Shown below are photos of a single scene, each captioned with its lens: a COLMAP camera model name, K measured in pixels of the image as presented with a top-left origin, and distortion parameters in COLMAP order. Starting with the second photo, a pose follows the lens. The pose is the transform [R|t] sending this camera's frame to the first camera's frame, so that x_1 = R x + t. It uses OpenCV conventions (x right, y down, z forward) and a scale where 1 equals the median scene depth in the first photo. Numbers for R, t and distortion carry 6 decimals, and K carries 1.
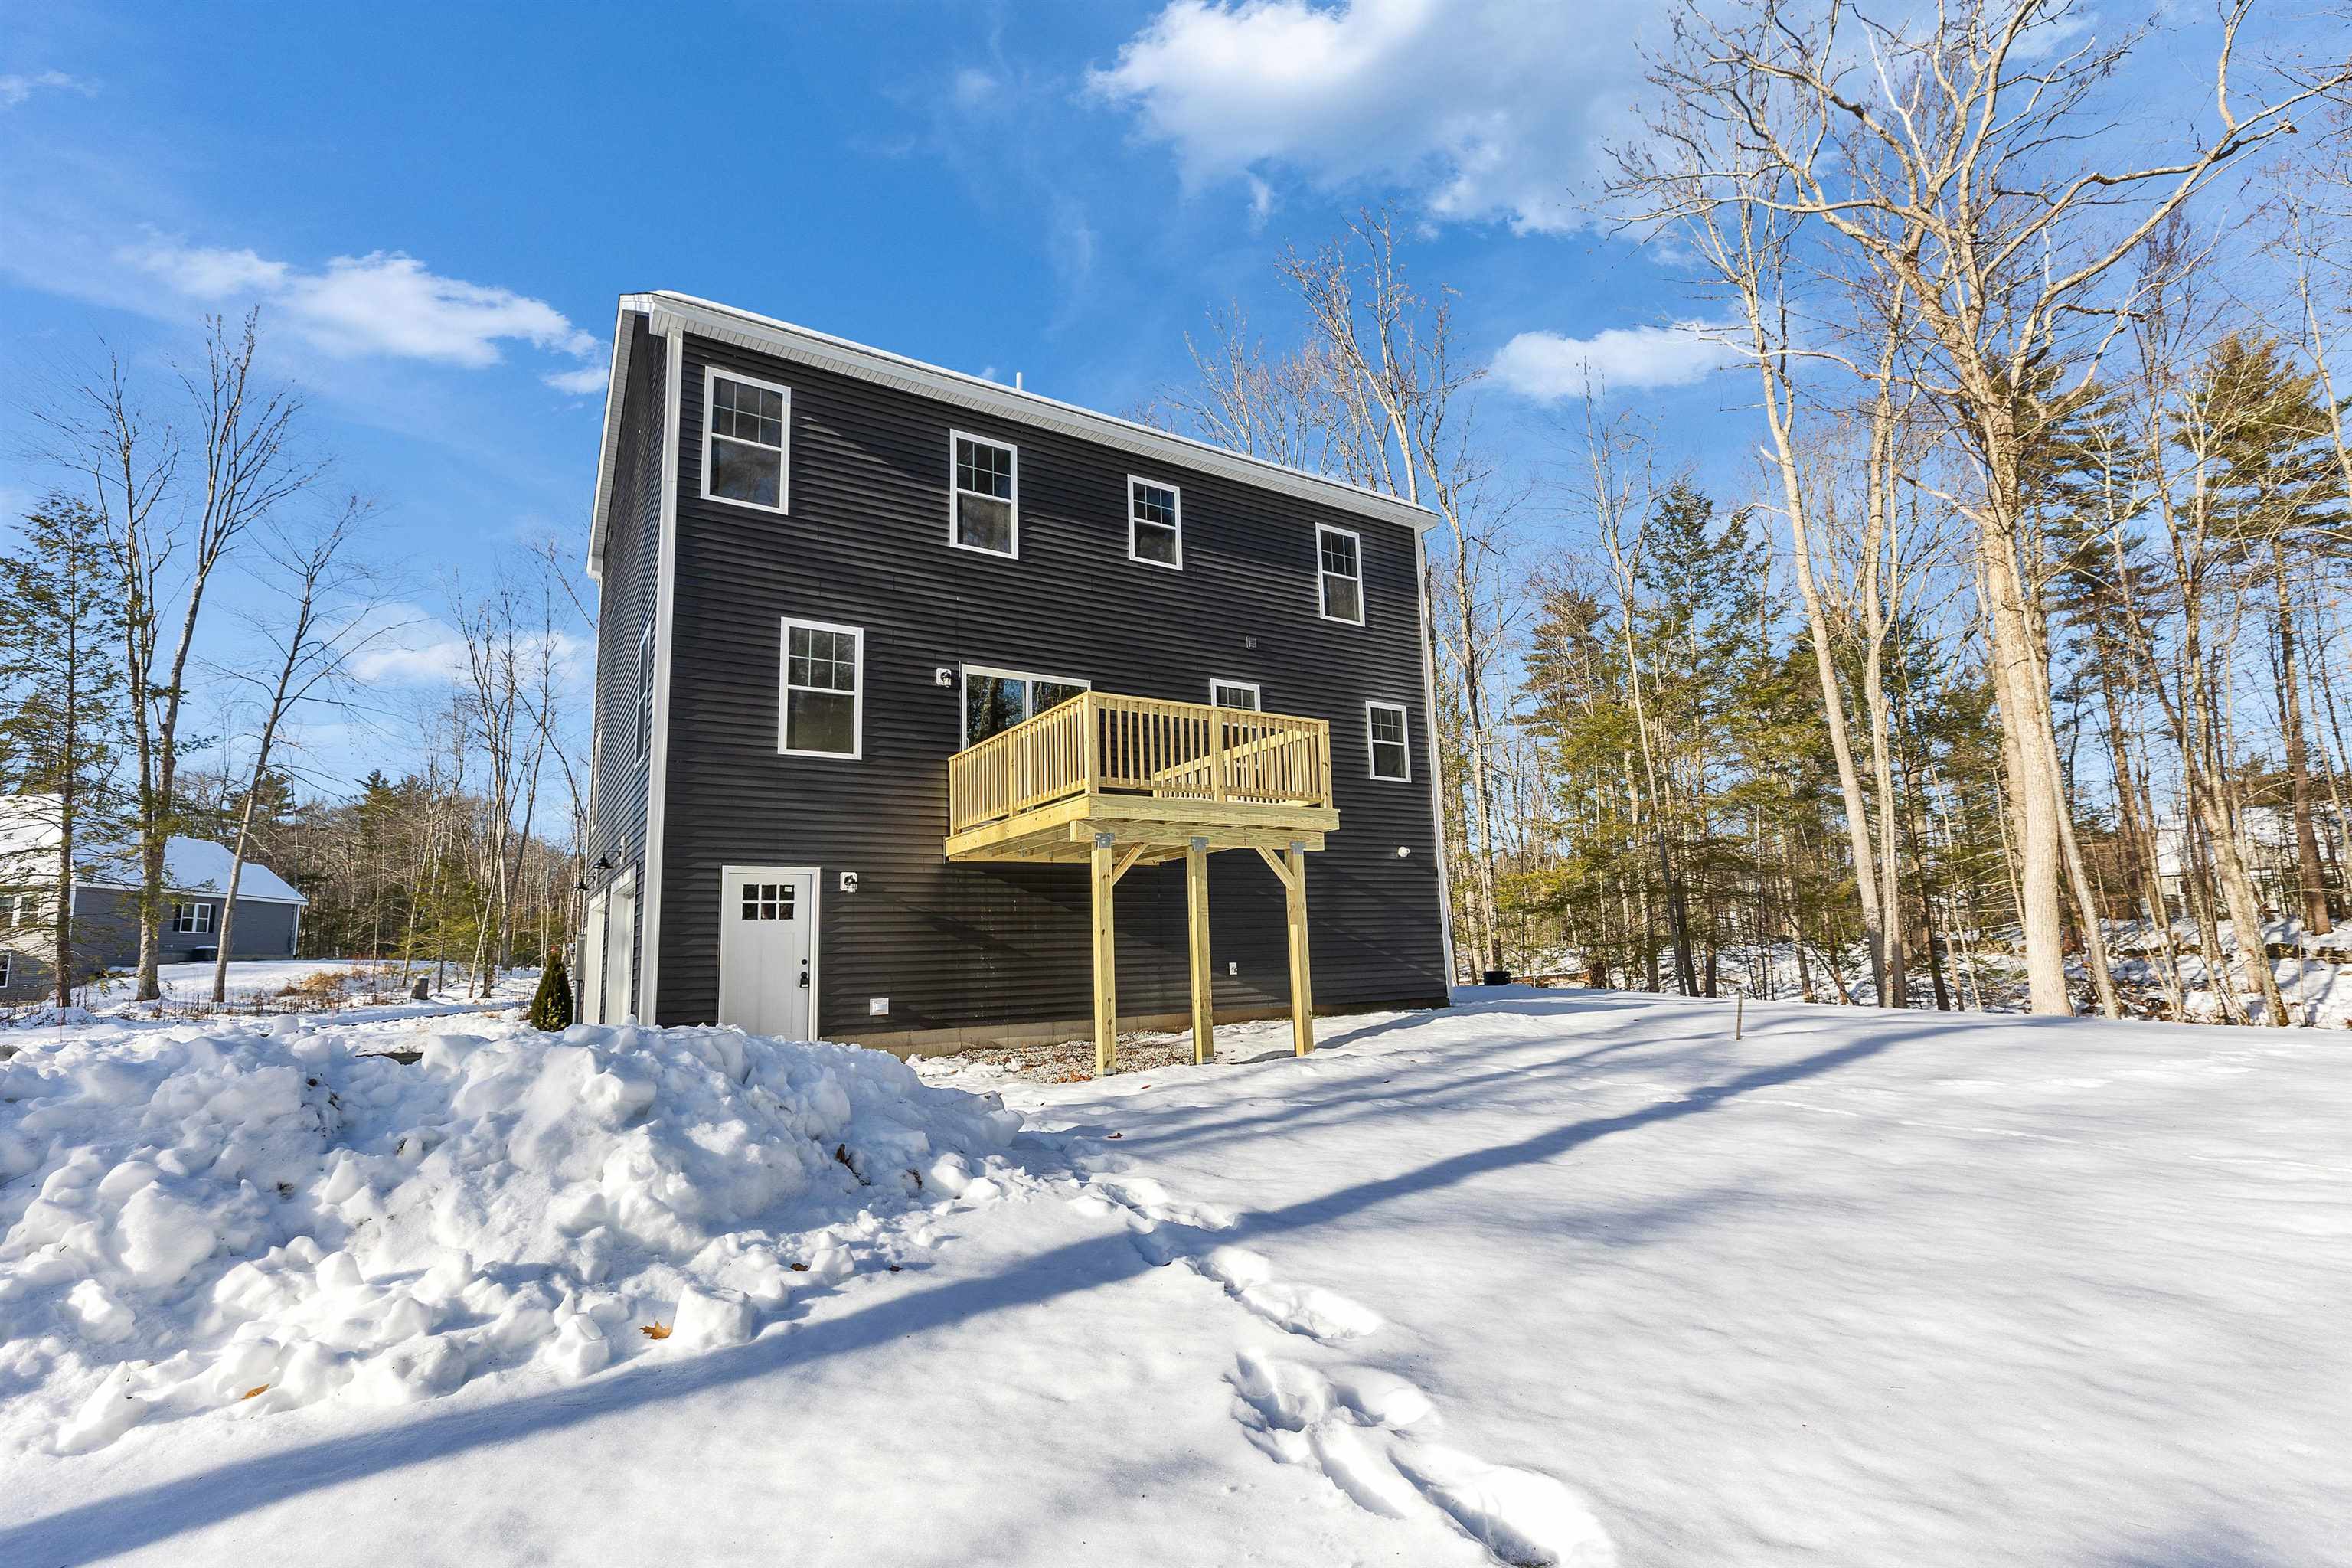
lens RADIAL K [[1064.0, 0, 1172.2], [0, 1064.0, 790.0], [0, 0, 1]] dist [0.014923, -0.000210]
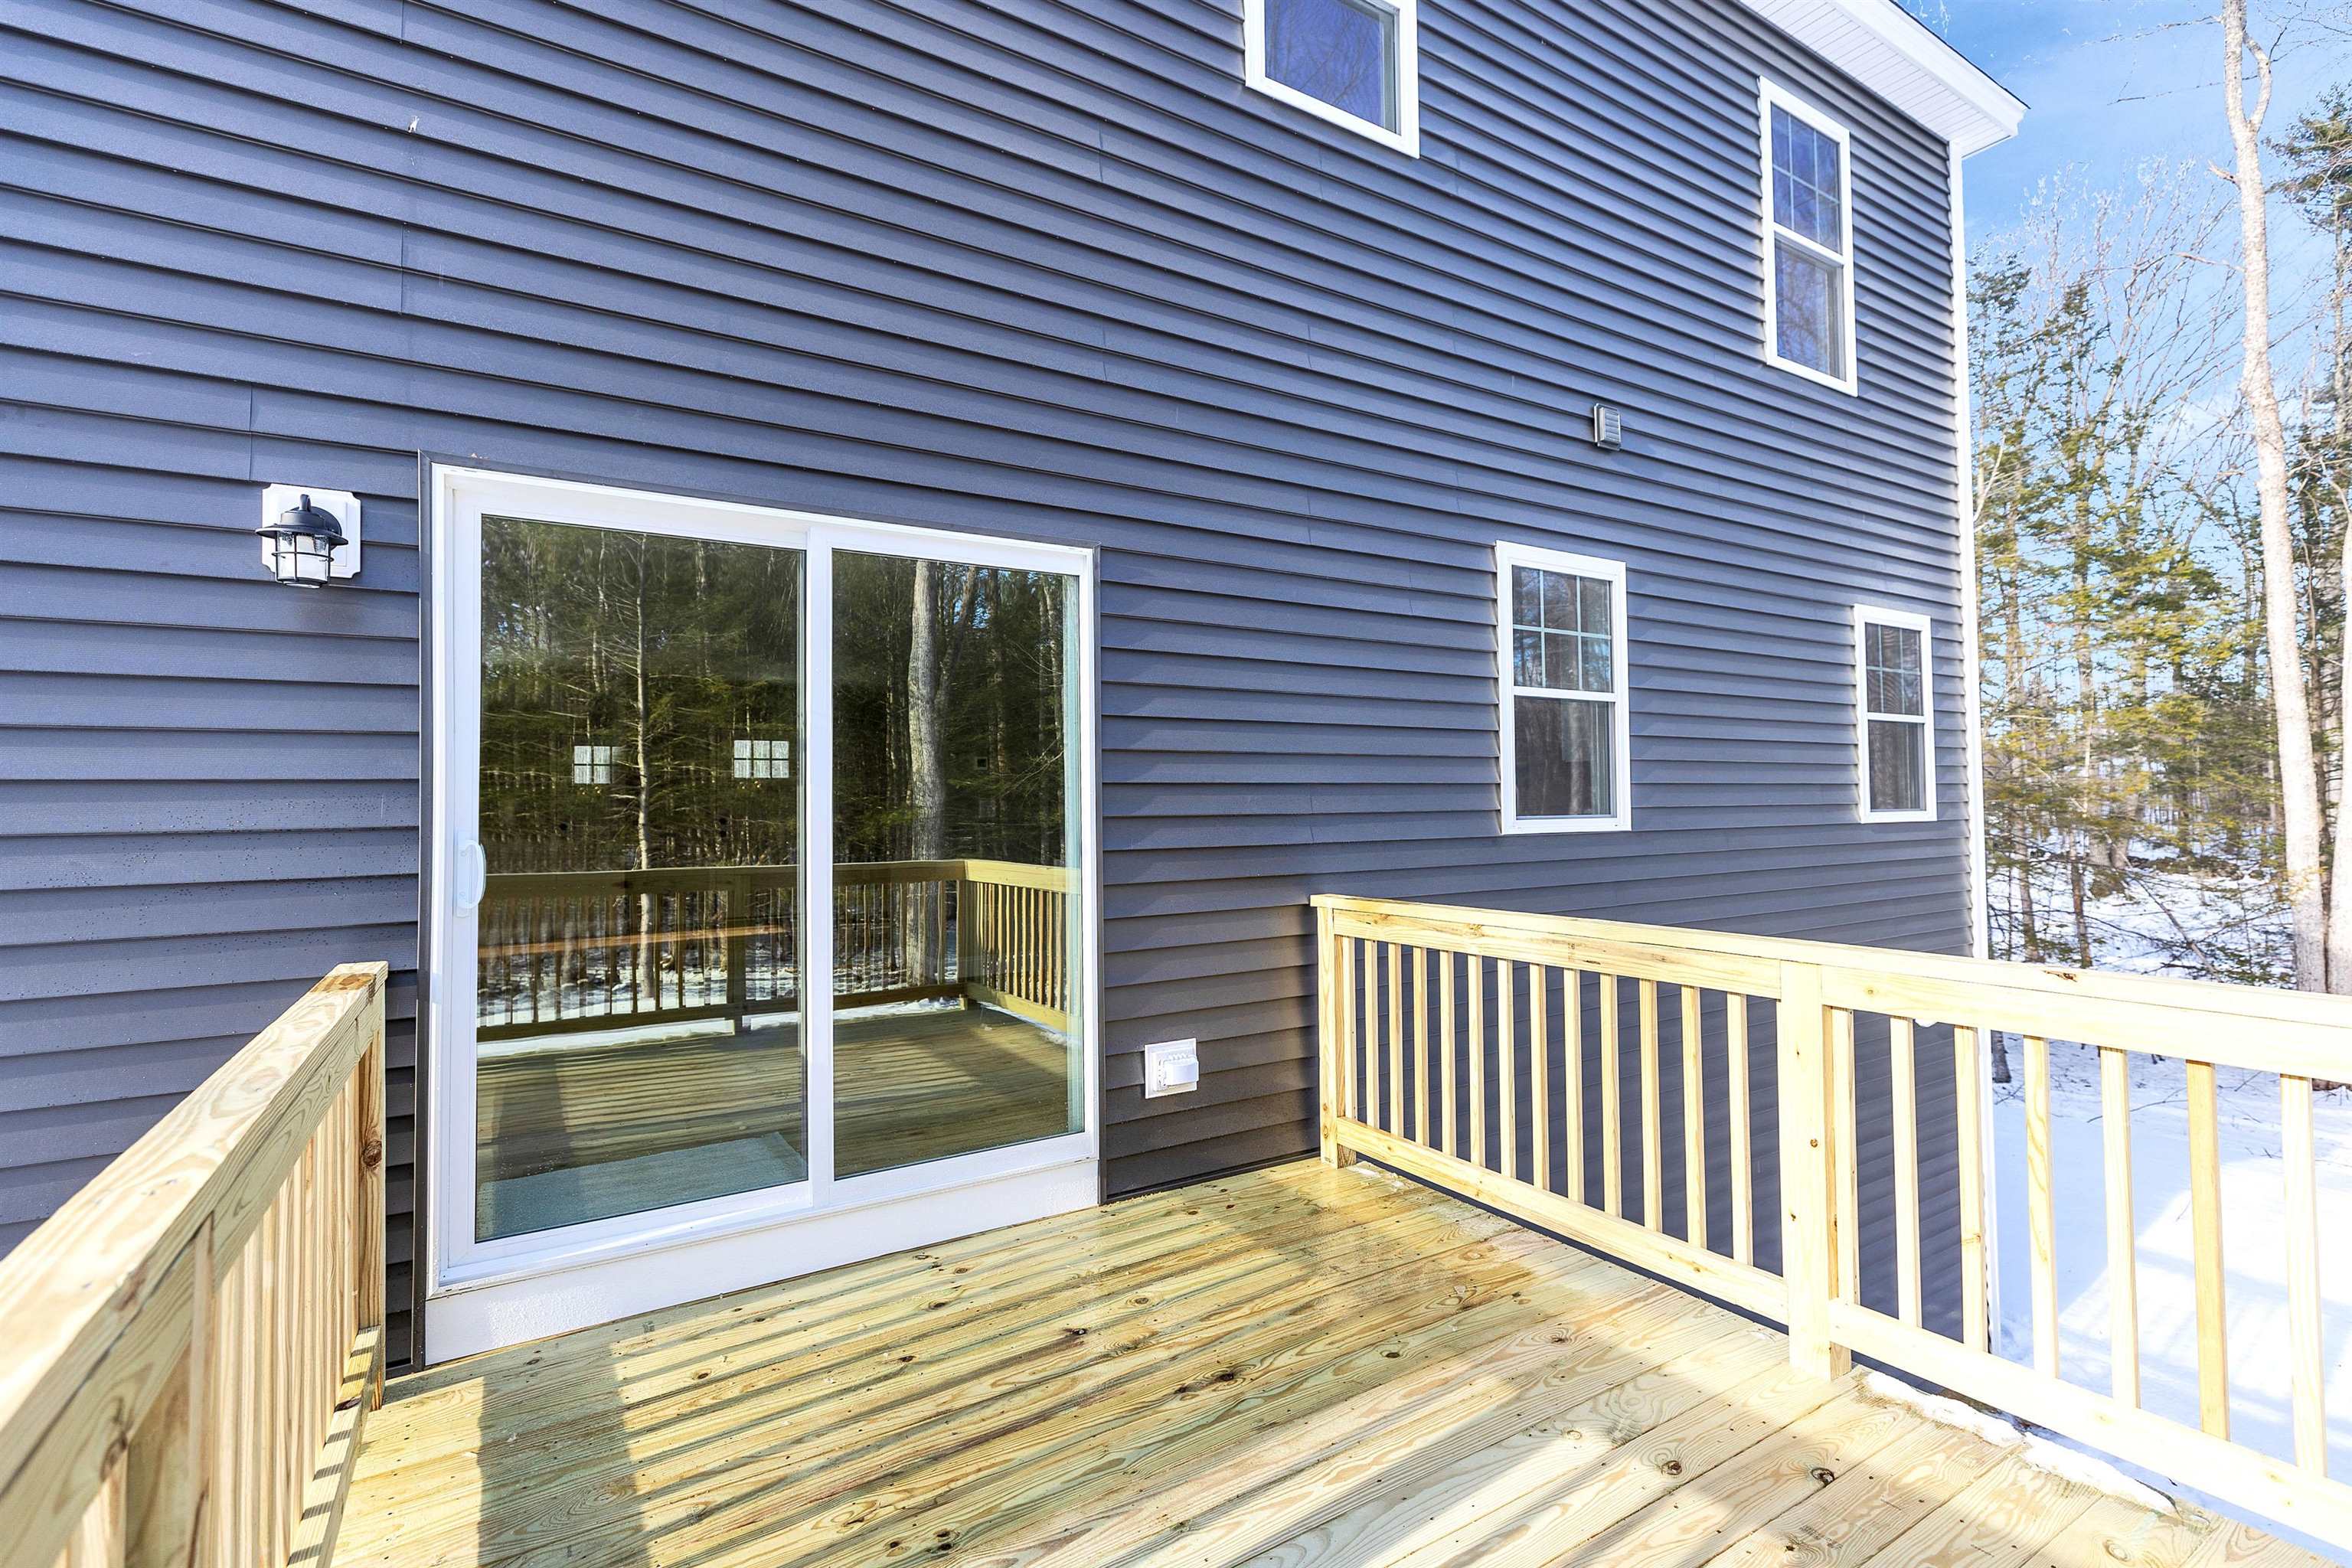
lens RADIAL K [[1064.0, 0, 1172.2], [0, 1064.0, 790.0], [0, 0, 1]] dist [0.014923, -0.000210]
pose [[0.999642, 0.020229, -0.017489, -0.058498], [-0.017482, 0.989278, 0.144992, -0.092749], [0.020235, -0.144634, 0.989278, 0.827409]]
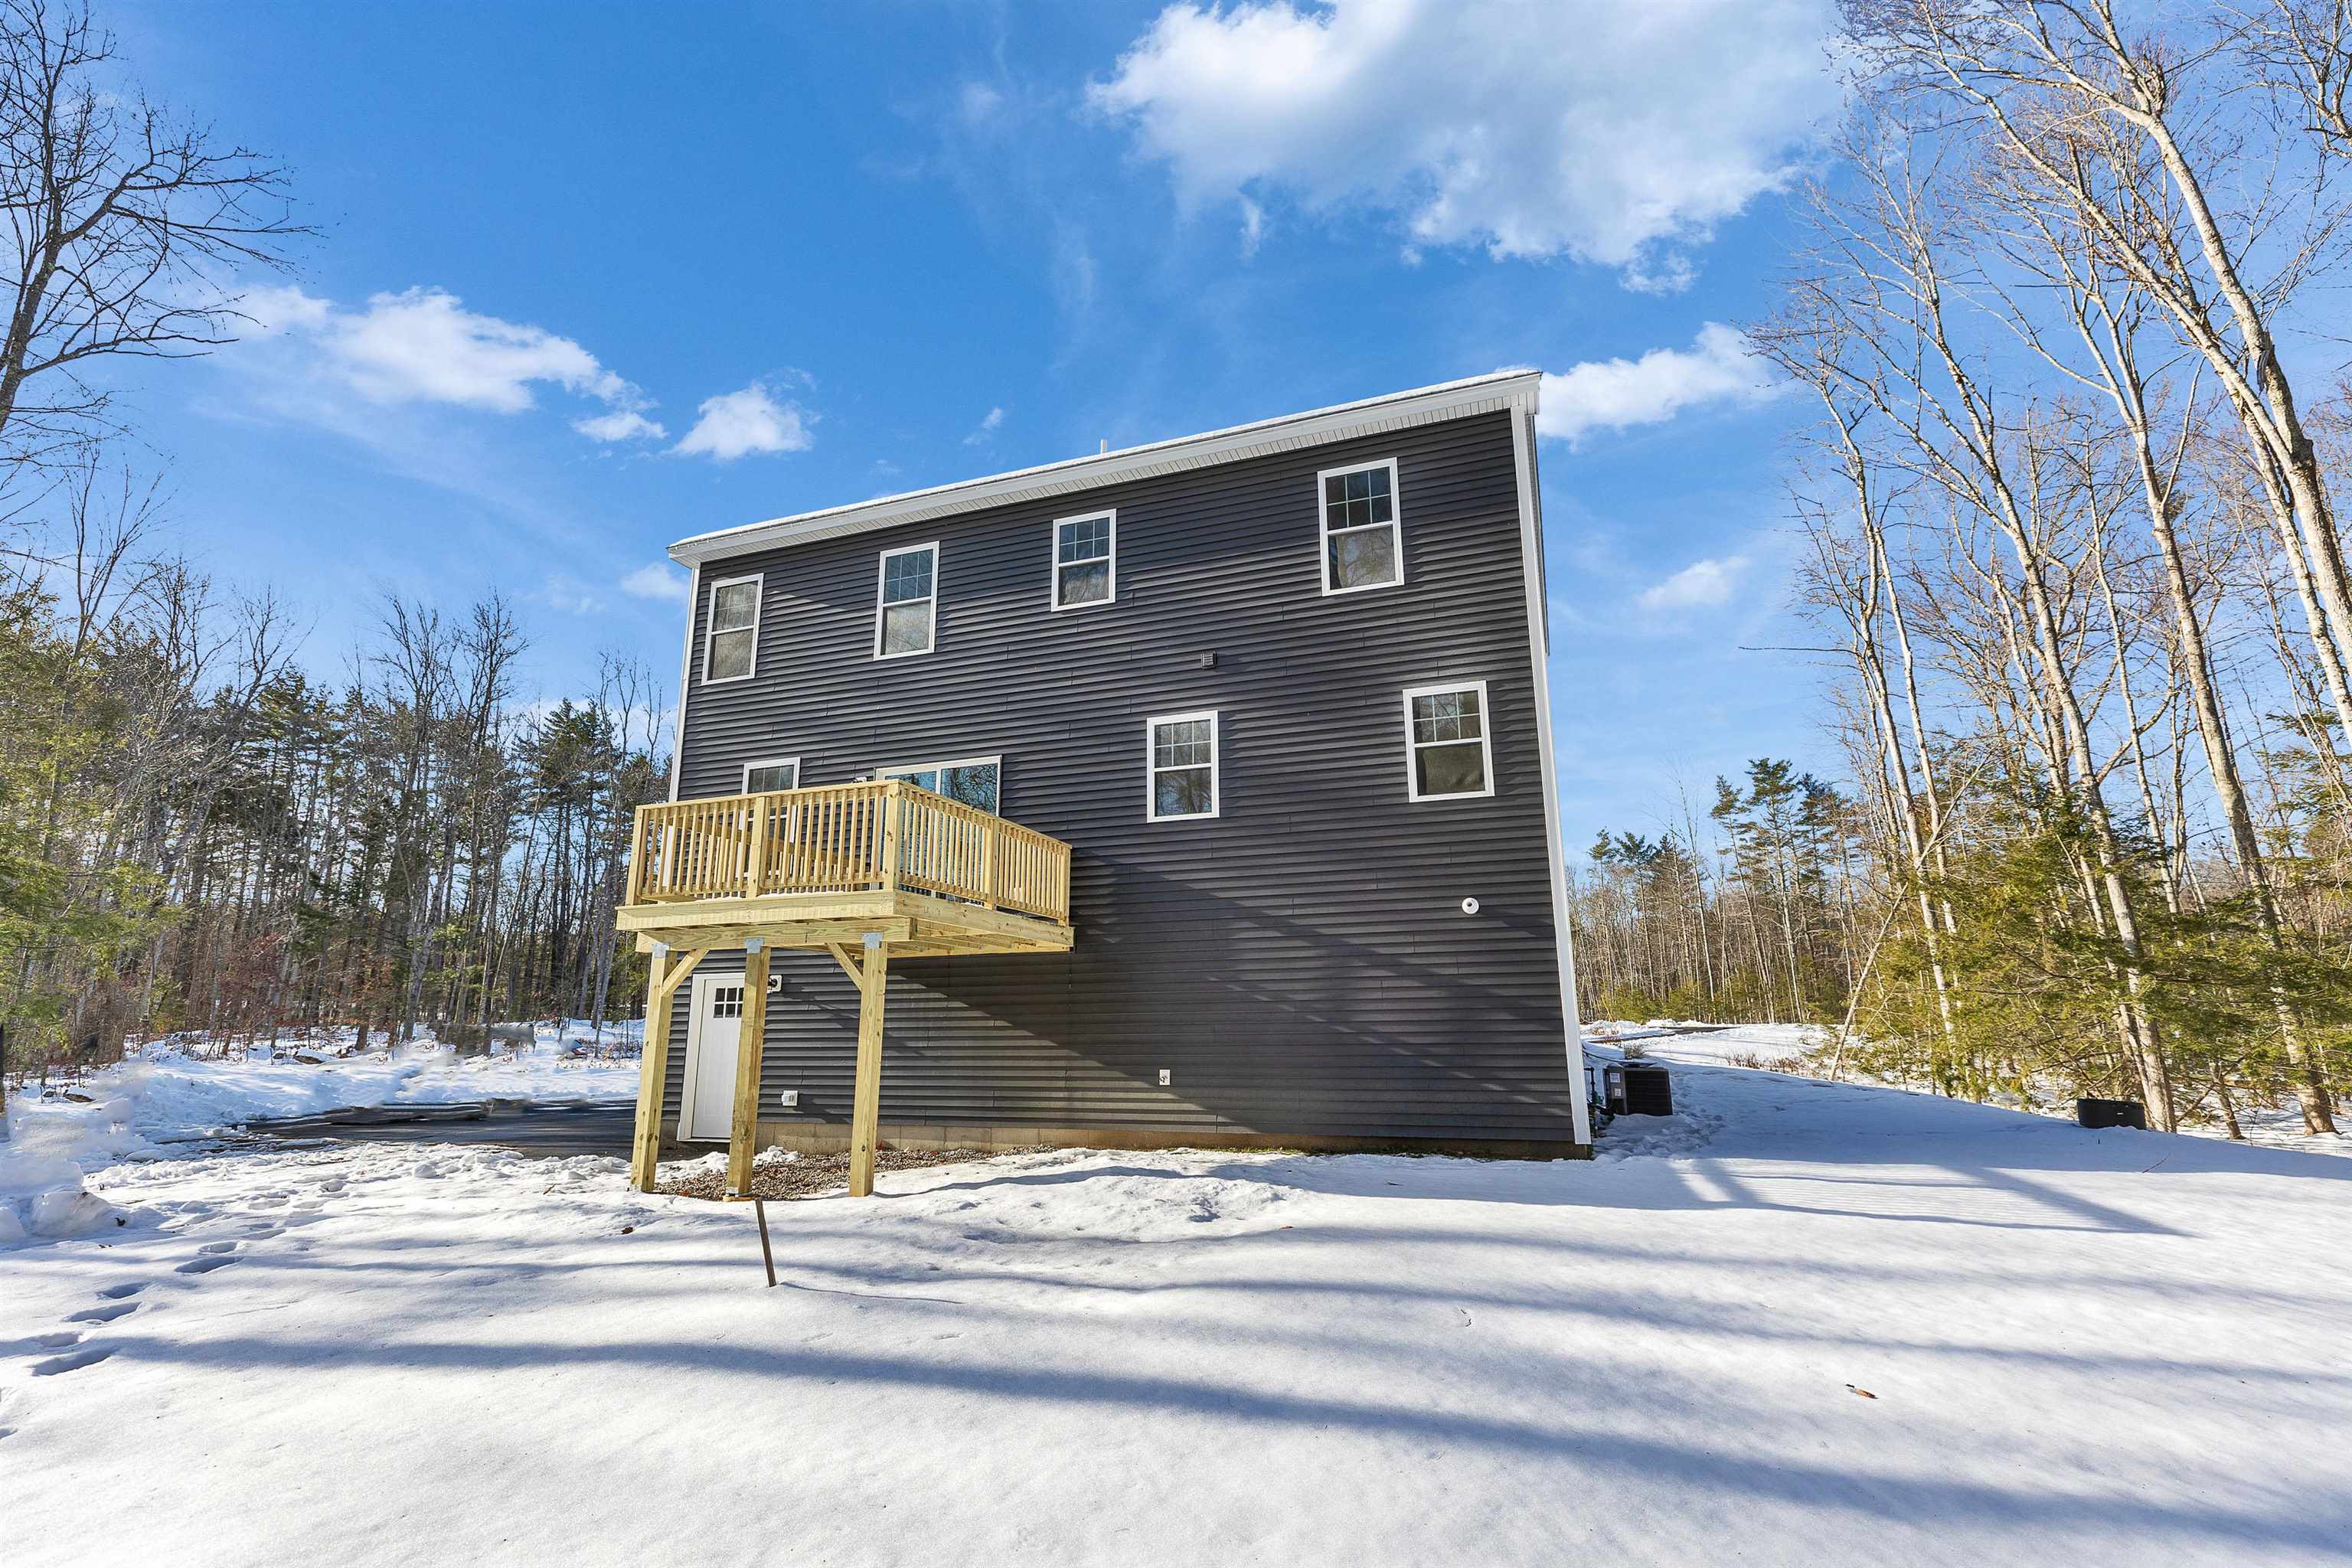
lens RADIAL K [[1061.3, 0, 1162.7], [0, 1061.3, 784.5], [0, 0, 1]] dist [0.002412, -0.000005]
pose [[0.606123, -0.156997, -0.779722, 0.813873], [0.113259, 0.987372, -0.110764, 0.046441], [0.787266, -0.021173, 0.616250, 0.599191]]
